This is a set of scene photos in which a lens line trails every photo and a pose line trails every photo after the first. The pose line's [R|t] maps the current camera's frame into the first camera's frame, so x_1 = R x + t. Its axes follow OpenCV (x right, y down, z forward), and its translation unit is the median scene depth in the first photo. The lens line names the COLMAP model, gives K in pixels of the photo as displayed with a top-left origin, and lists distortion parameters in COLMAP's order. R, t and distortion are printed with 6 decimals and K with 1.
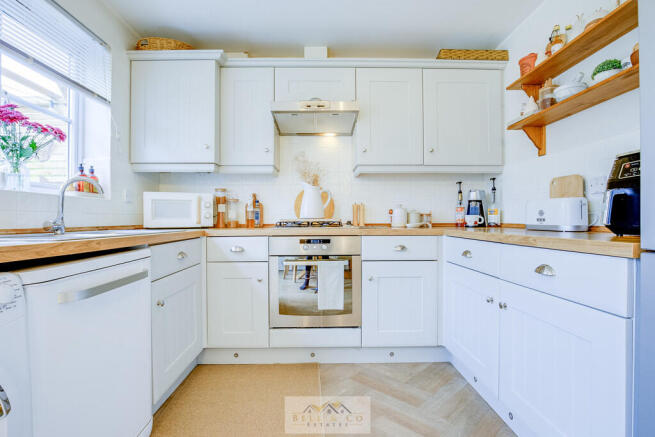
lens RADIAL K [[311.3, 0, 327.2], [0, 311.3, 223.0], [0, 0, 1]] dist [-0.029810, -0.001194]
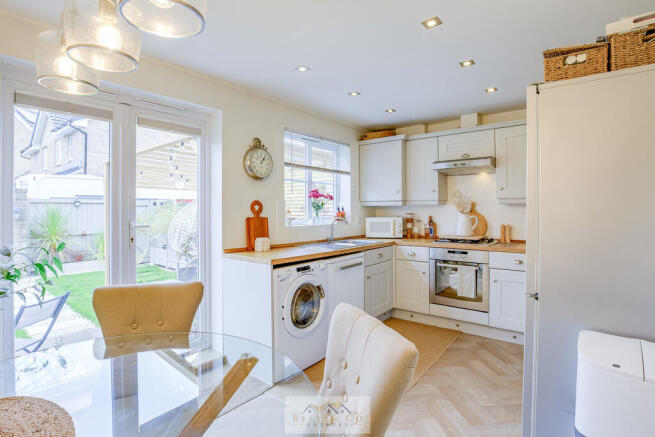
lens RADIAL K [[333.6, 0, 322.9], [0, 333.6, 211.9], [0, 0, 1]] dist [-0.022073, 0.000277]
pose [[0.758252, 0.001570, -0.651960, 0.522232], [-0.002777, 0.999996, -0.000822, -0.138354], [0.651956, 0.002434, 0.758253, -0.697130]]
